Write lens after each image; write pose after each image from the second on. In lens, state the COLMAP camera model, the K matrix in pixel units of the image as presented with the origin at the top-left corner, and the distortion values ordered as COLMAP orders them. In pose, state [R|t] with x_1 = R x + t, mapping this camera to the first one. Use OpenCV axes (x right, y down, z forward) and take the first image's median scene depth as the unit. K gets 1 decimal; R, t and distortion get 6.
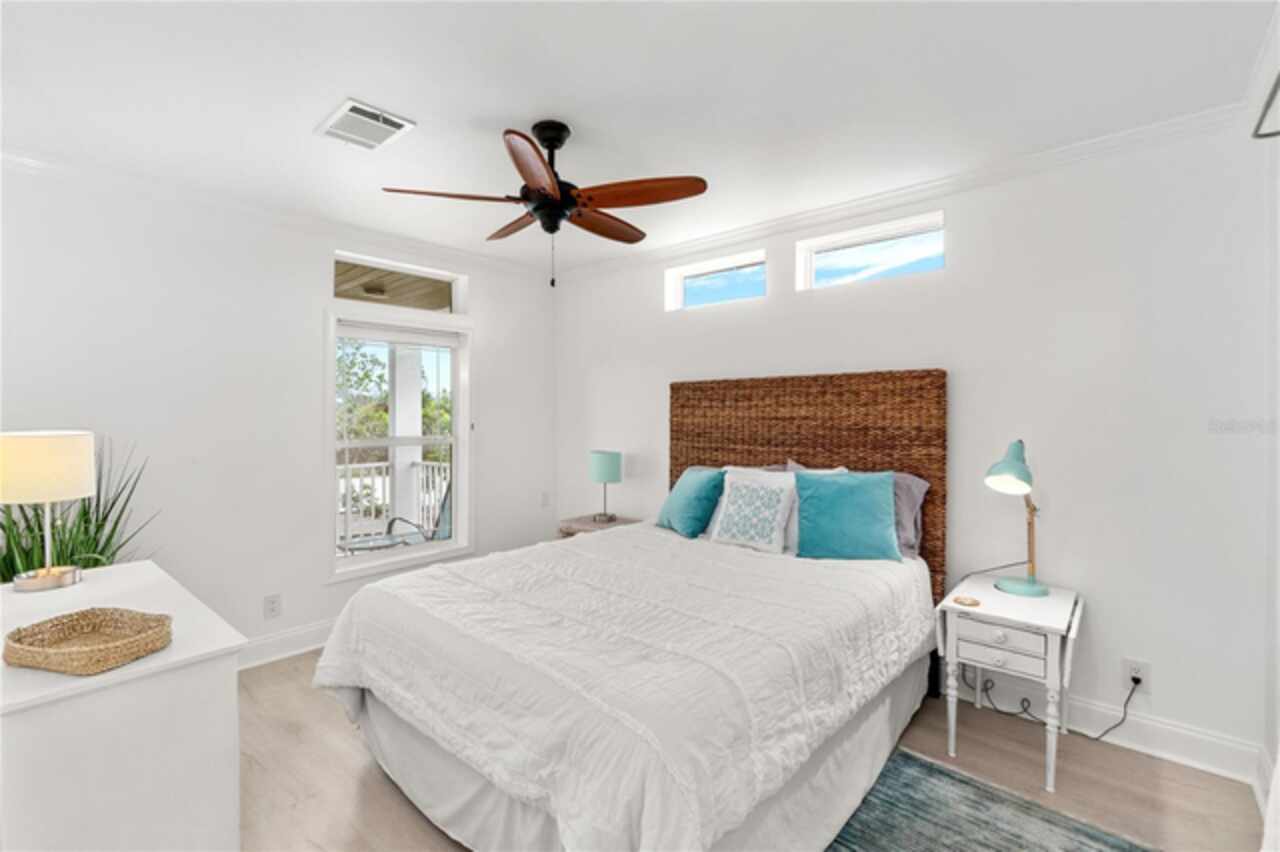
lens RADIAL K [[570.2, 0, 641.9], [0, 570.2, 420.1], [0, 0, 1]] dist [-0.000639, -0.000049]
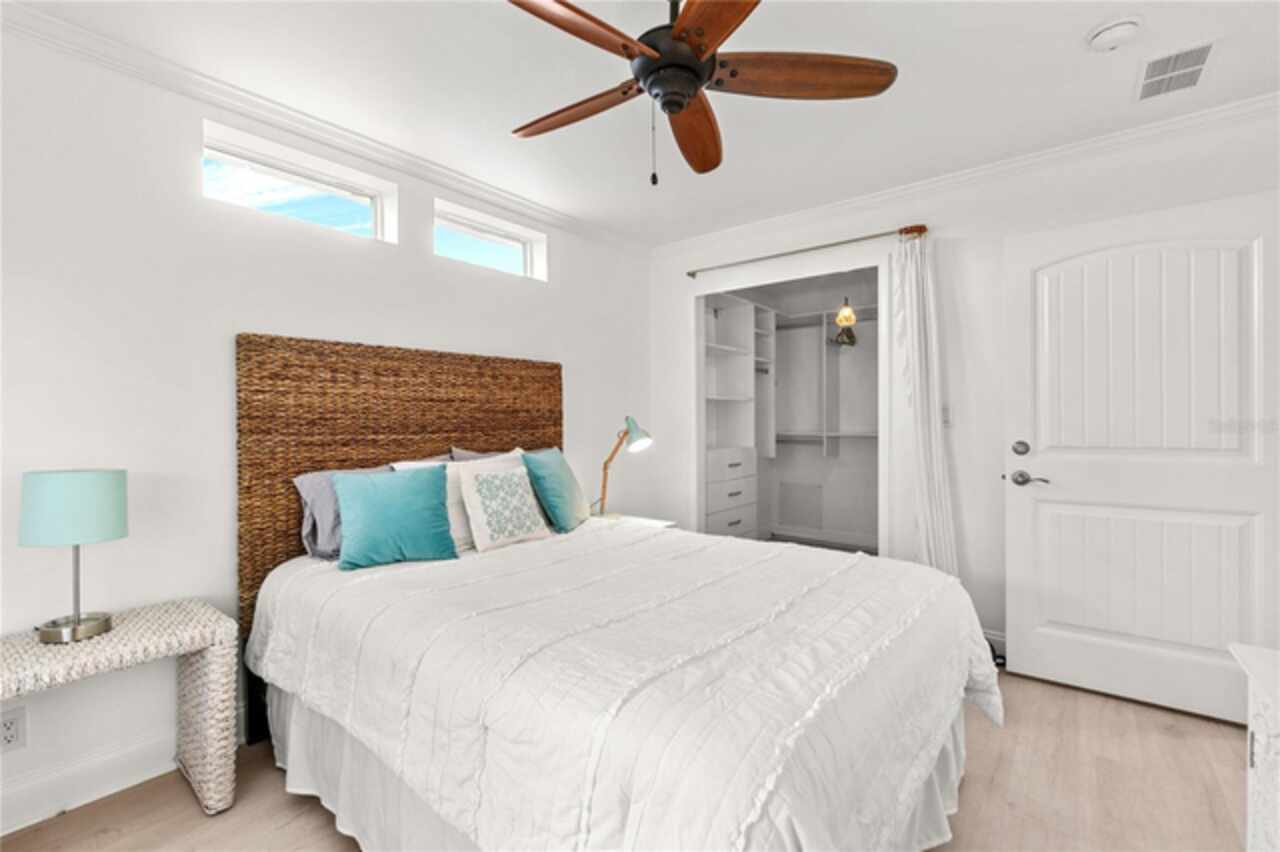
lens RADIAL K [[570.2, 0, 642.5], [0, 570.2, 423.9], [0, 0, 1]] dist [-0.000639, -0.000049]
pose [[-0.048191, -0.015567, 0.998717, -0.624937], [0.004775, 0.999864, 0.015815, 0.020886], [-0.998827, 0.005531, -0.048110, 0.740665]]
